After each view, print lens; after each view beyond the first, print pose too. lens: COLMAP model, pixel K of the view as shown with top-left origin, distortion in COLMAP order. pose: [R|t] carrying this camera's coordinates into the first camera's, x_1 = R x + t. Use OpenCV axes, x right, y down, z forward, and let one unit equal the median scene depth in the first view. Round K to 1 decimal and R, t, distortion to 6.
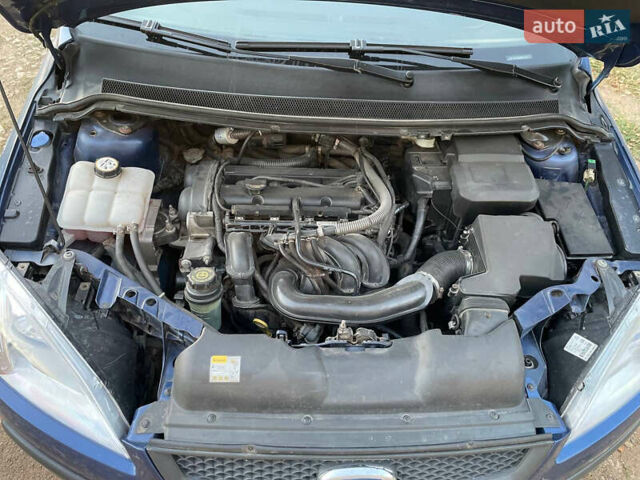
lens RADIAL K [[484.5, 0, 320.0], [0, 484.5, 240.0], [0, 0, 1]] dist [0.095548, -0.118716]
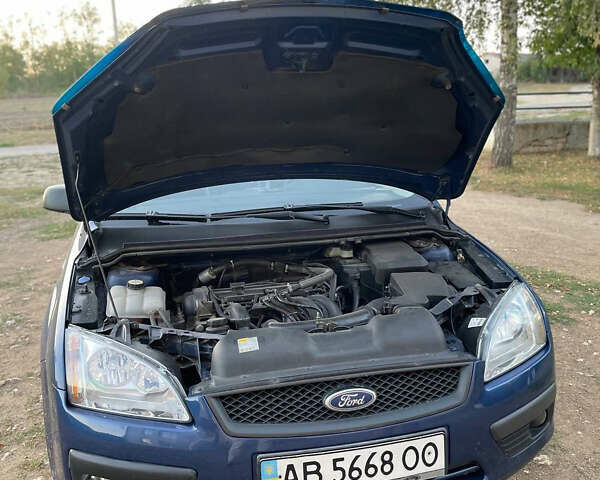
lens RADIAL K [[604.6, 0, 291.4], [0, 604.6, 238.0], [0, 0, 1]] dist [0.110427, -0.141213]
pose [[0.980485, -0.138291, 0.139731, -0.215370], [0.192930, 0.813431, -0.548733, 0.811361], [-0.037777, 0.564983, 0.824238, -0.567754]]
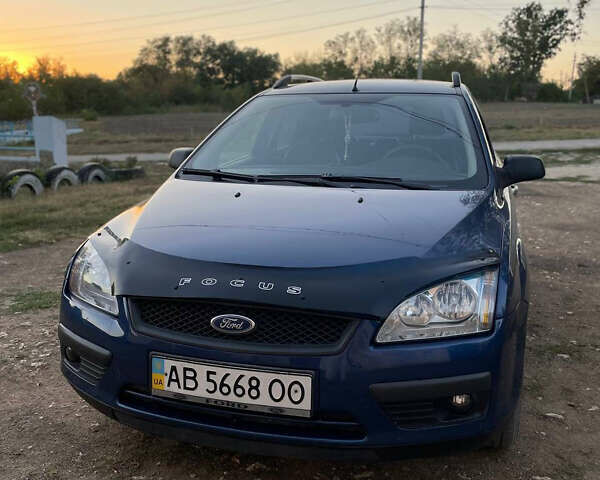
lens RADIAL K [[604.6, 0, 291.4], [0, 604.6, 238.0], [0, 0, 1]] dist [0.110427, -0.141213]
pose [[0.944137, -0.000793, -0.329552, 0.704319], [-0.196555, 0.801308, -0.565042, 1.040069], [0.264520, 0.598252, 0.756388, -0.479340]]
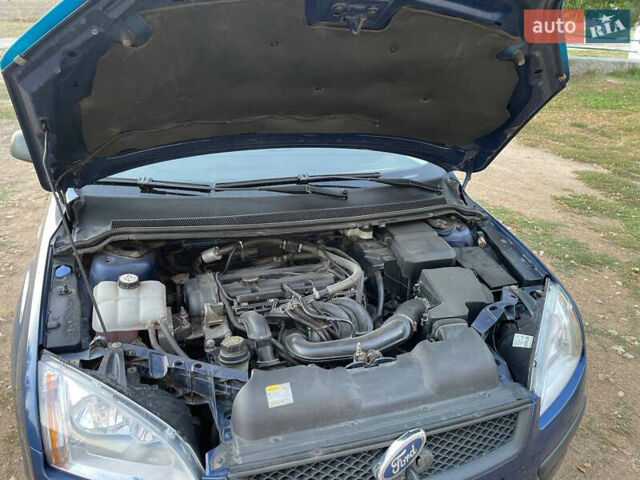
lens RADIAL K [[484.5, 0, 320.0], [0, 484.5, 240.0], [0, 0, 1]] dist [0.095548, -0.118716]
pose [[0.960415, -0.138245, 0.241850, -0.260691], [0.217076, 0.915504, -0.338720, 0.266481], [-0.174588, 0.377811, 0.909273, -0.205868]]
